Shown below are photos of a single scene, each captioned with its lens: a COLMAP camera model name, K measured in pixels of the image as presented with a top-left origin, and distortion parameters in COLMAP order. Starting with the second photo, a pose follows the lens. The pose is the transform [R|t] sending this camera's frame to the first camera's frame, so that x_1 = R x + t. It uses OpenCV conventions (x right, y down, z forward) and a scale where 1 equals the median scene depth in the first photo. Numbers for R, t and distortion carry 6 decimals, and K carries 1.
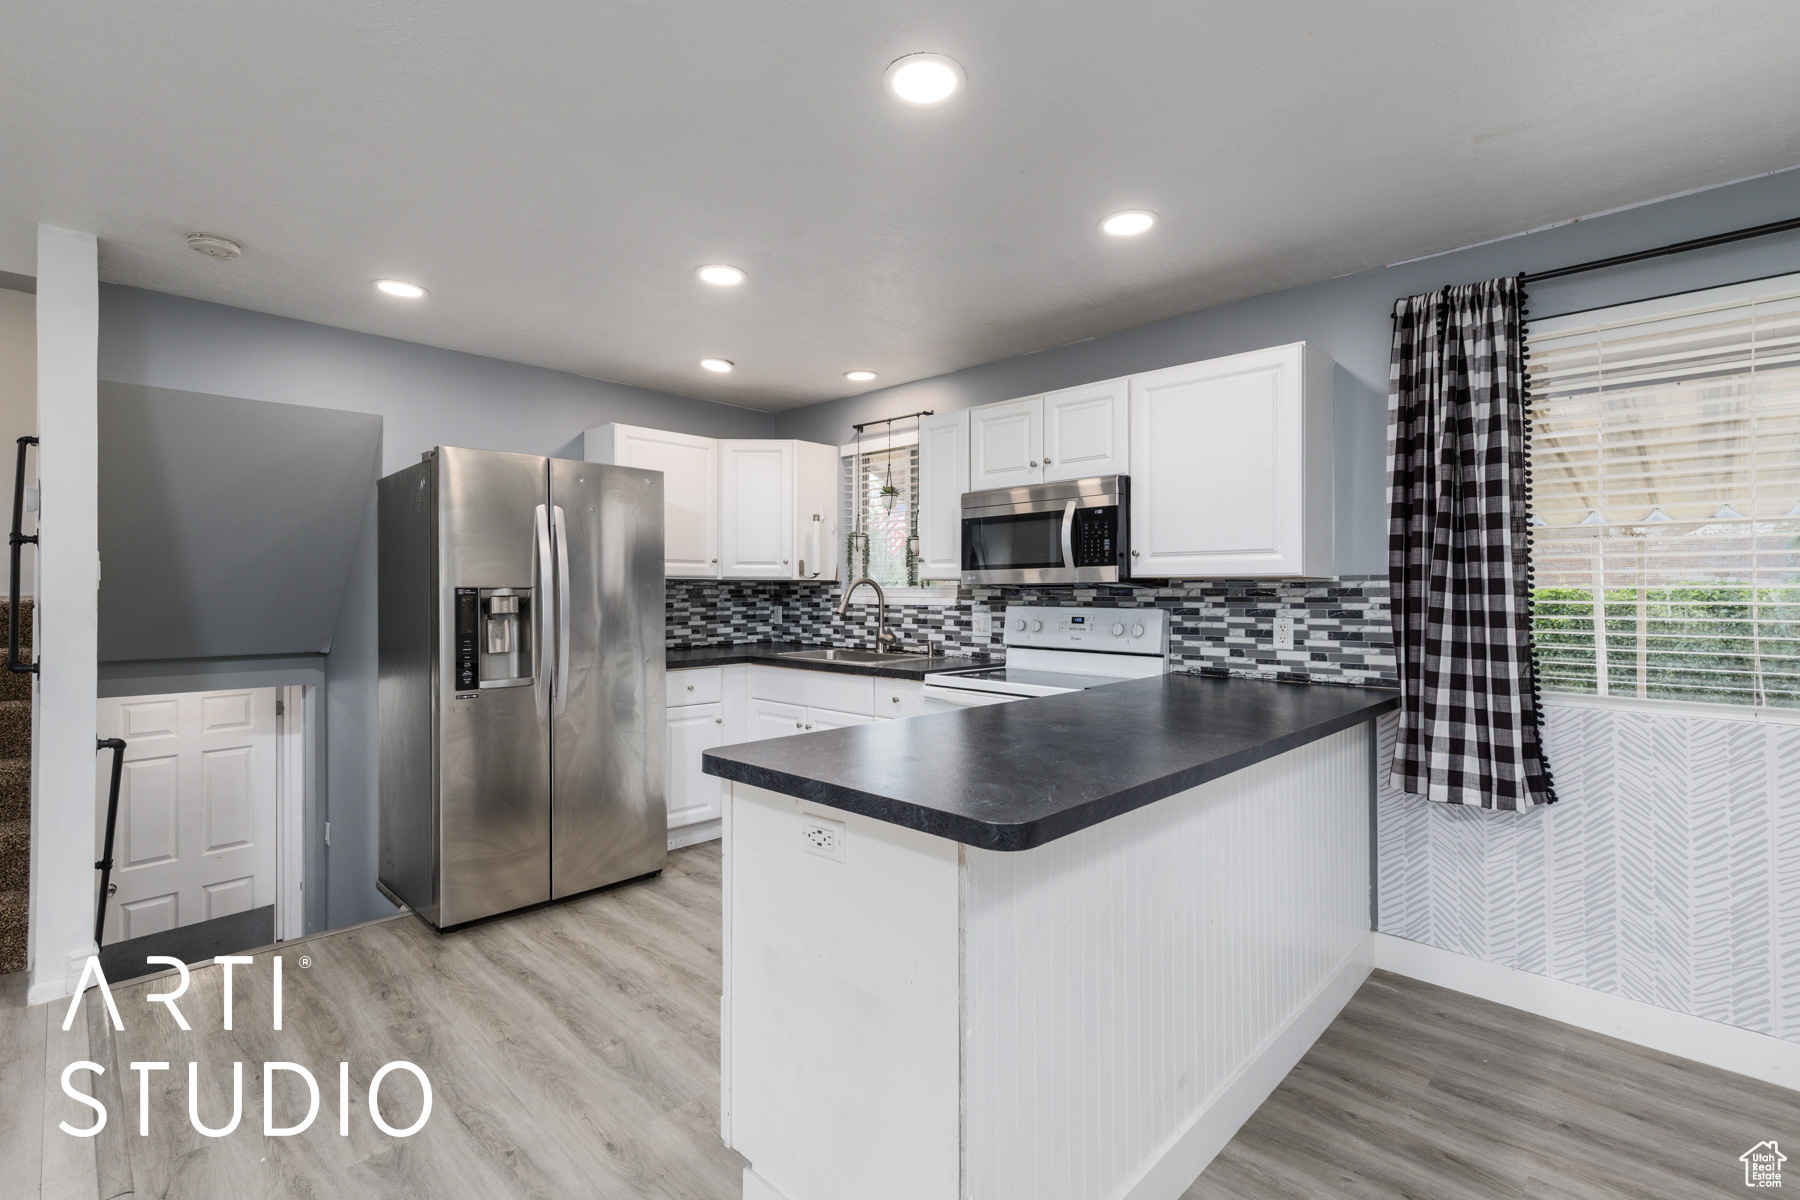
lens RADIAL K [[830.8, 0, 891.0], [0, 830.8, 581.0], [0, 0, 1]] dist [0.010113, -0.000221]
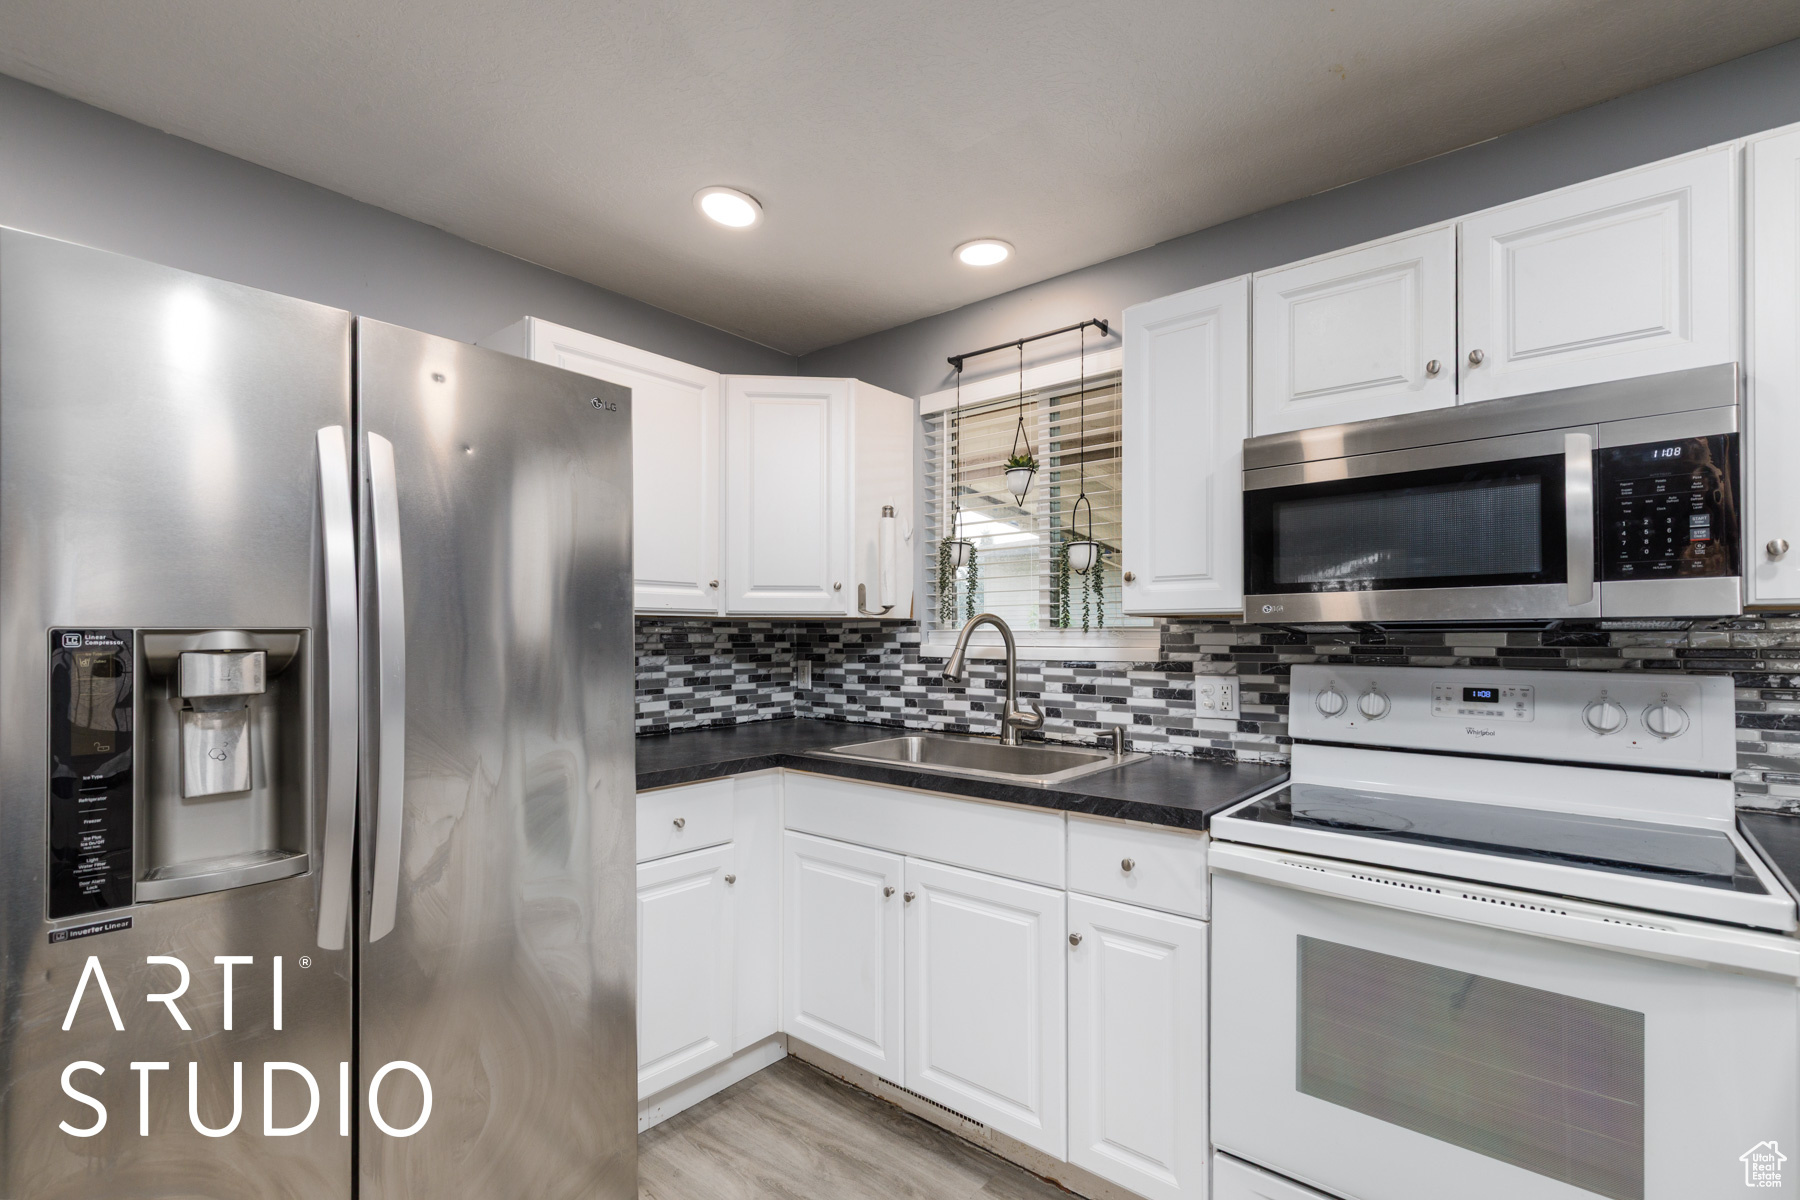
lens RADIAL K [[837.5, 0, 901.8], [0, 837.5, 626.1], [0, 0, 1]] dist [0.003954, 0.000460]
pose [[0.997336, -0.000416, 0.072939, -0.178505], [0.000384, 1.000000, 0.000461, 0.006403], [-0.072939, -0.000432, 0.997336, 0.592512]]
